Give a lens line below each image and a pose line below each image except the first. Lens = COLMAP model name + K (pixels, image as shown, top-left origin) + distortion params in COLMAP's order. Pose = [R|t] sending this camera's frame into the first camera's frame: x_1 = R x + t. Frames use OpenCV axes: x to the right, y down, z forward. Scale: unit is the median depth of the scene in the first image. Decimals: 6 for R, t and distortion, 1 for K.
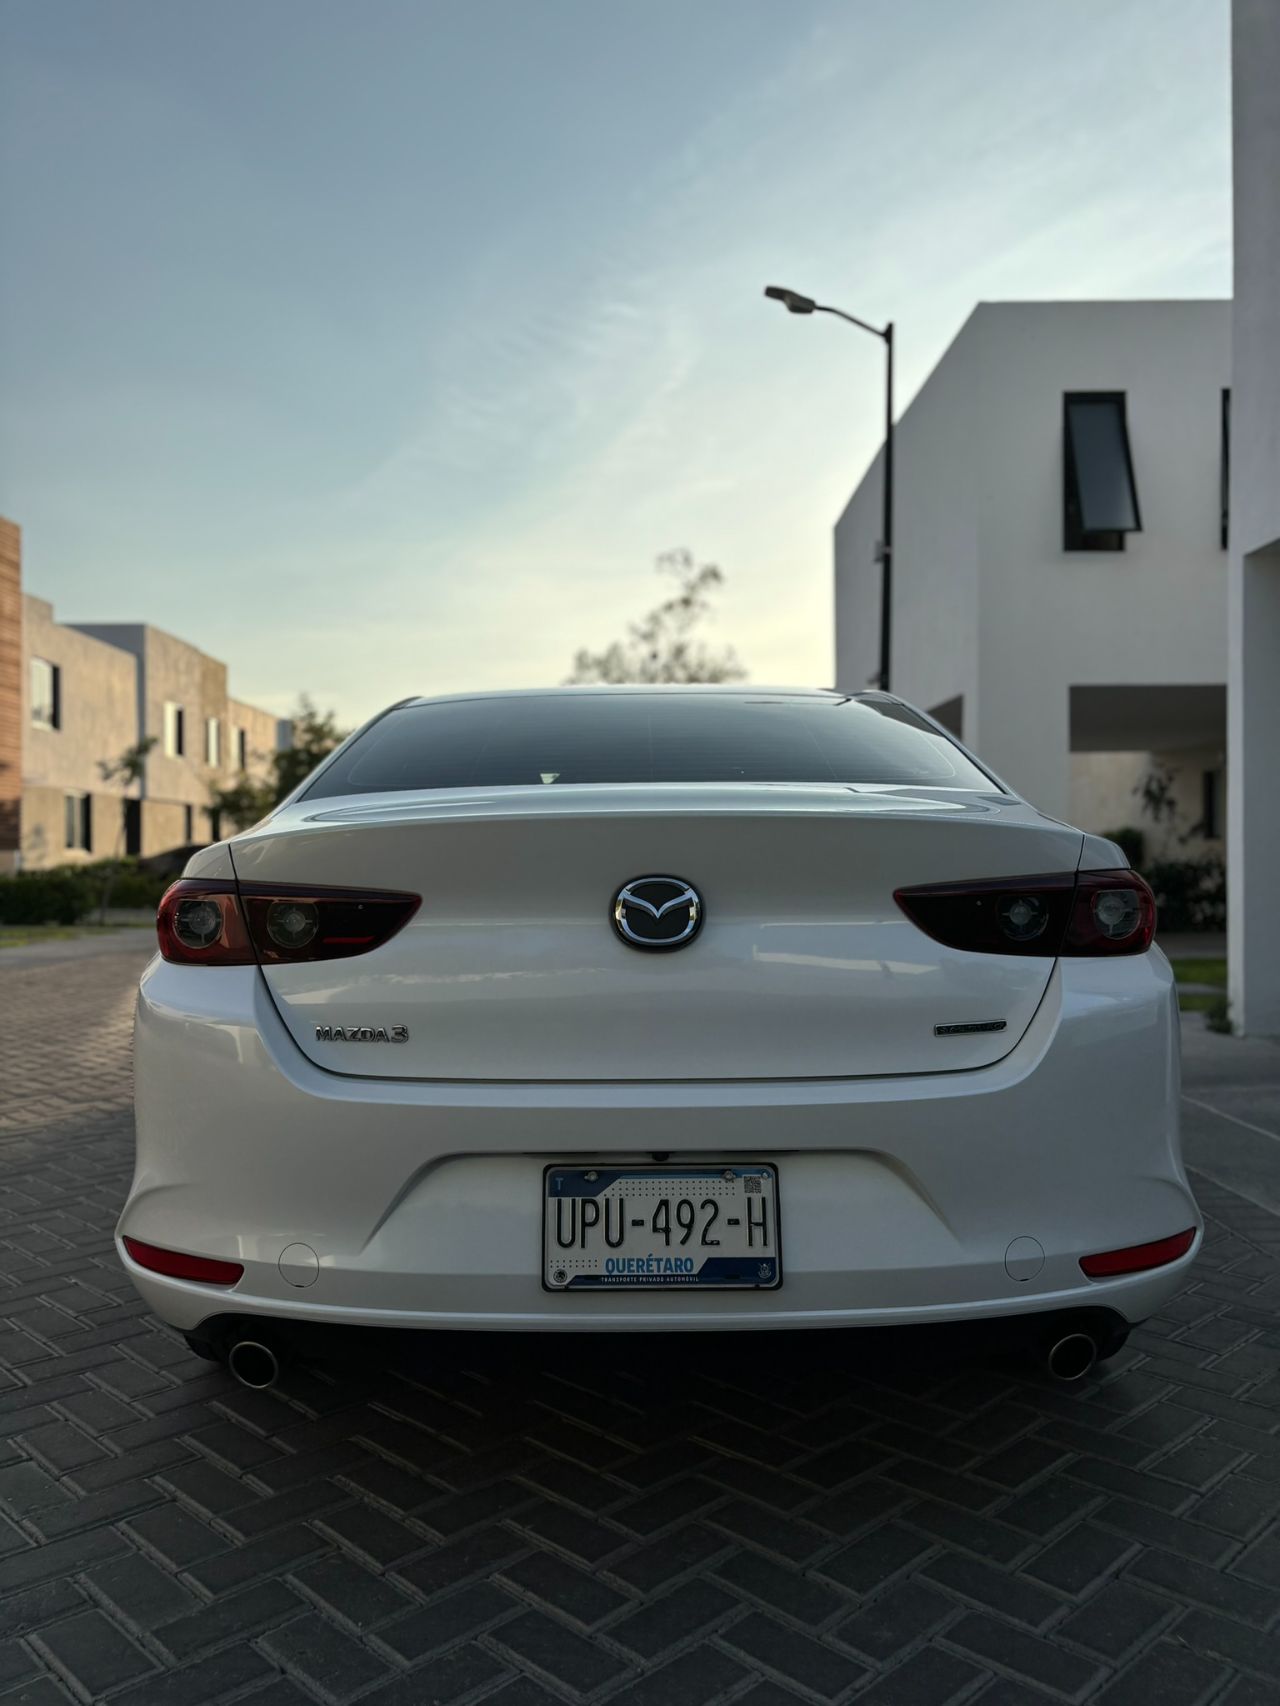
lens RADIAL K [[1305.2, 0, 630.8], [0, 1305.2, 856.8], [0, 0, 1]] dist [0.033060, -0.030422]
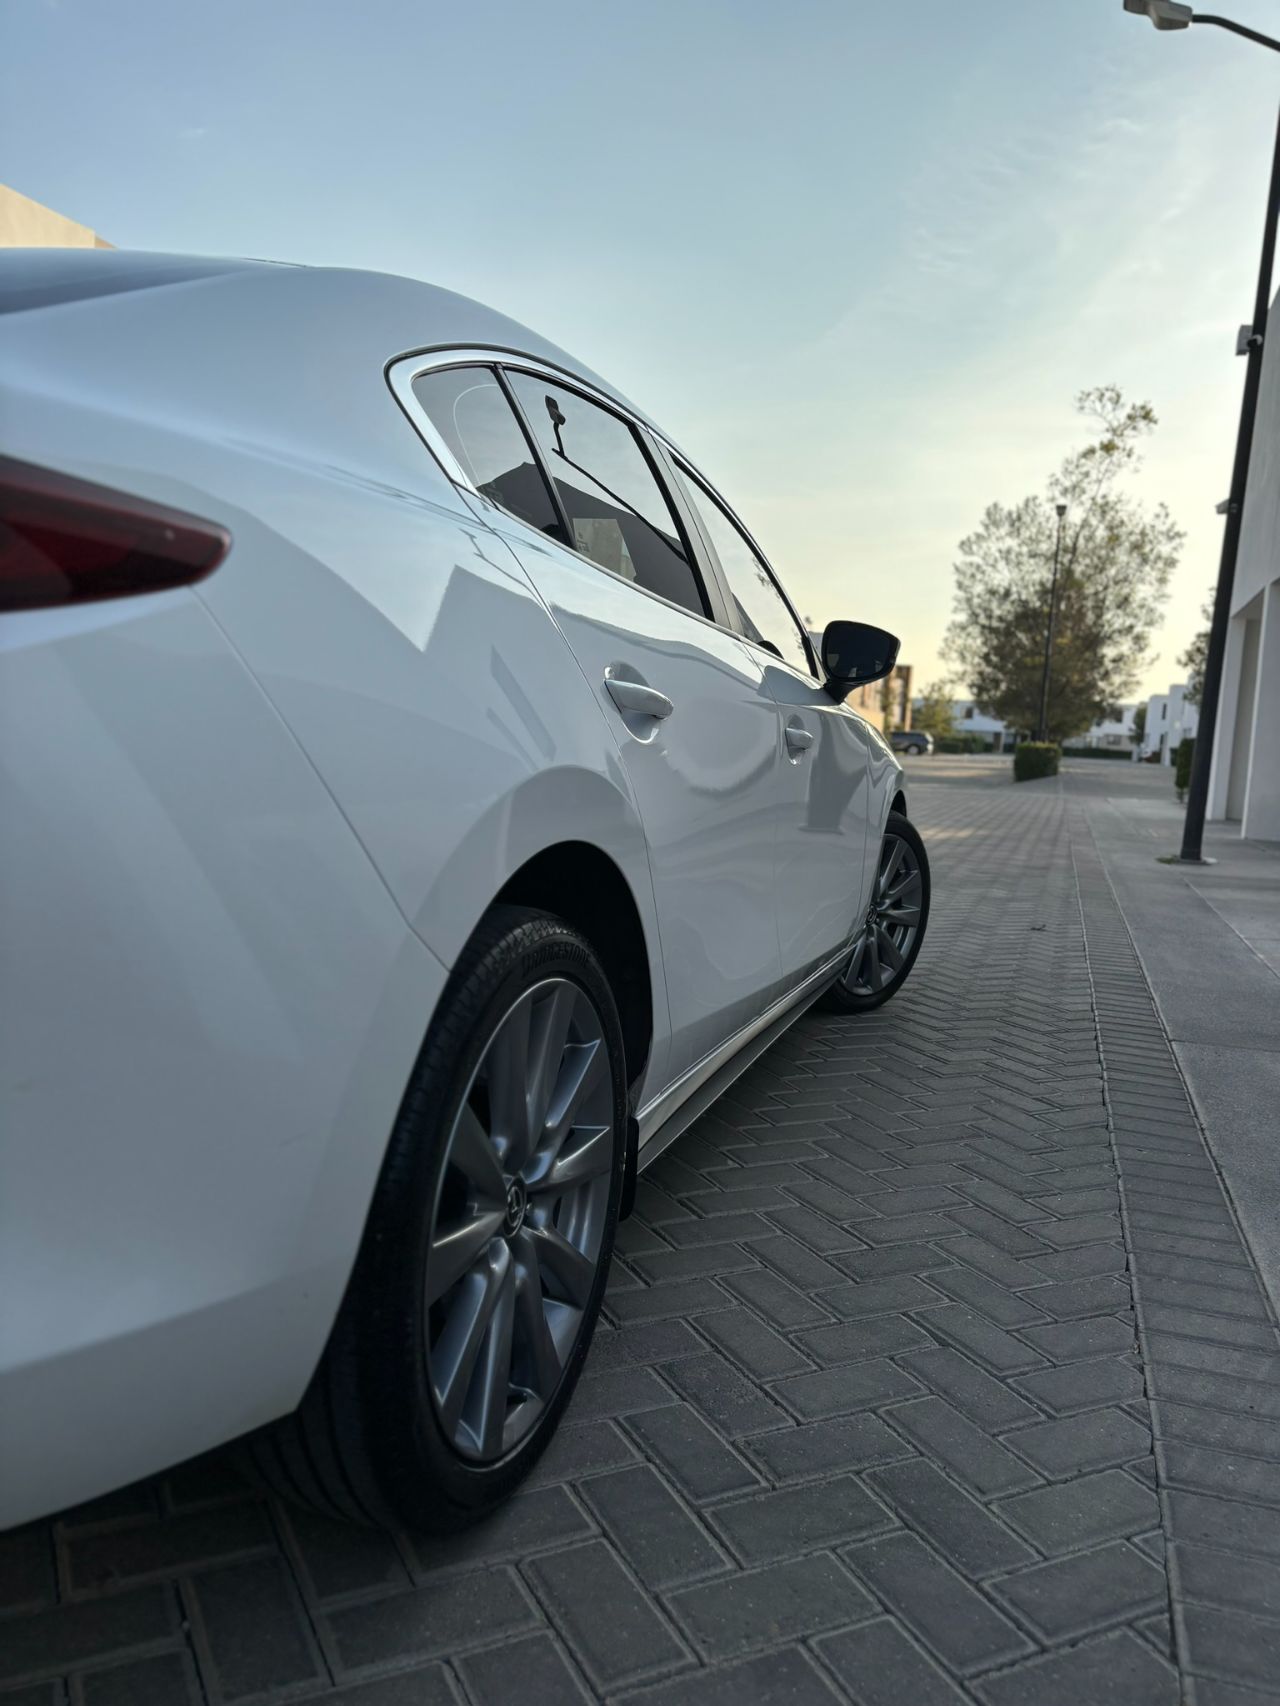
lens RADIAL K [[1305.2, 0, 655.7], [0, 1305.2, 866.3], [0, 0, 1]] dist [0.033060, -0.030422]
pose [[0.948411, 0.100788, -0.300598, 0.793581], [-0.069466, 0.991146, 0.113153, 0.084726], [0.309341, -0.086434, 0.947015, 0.788831]]
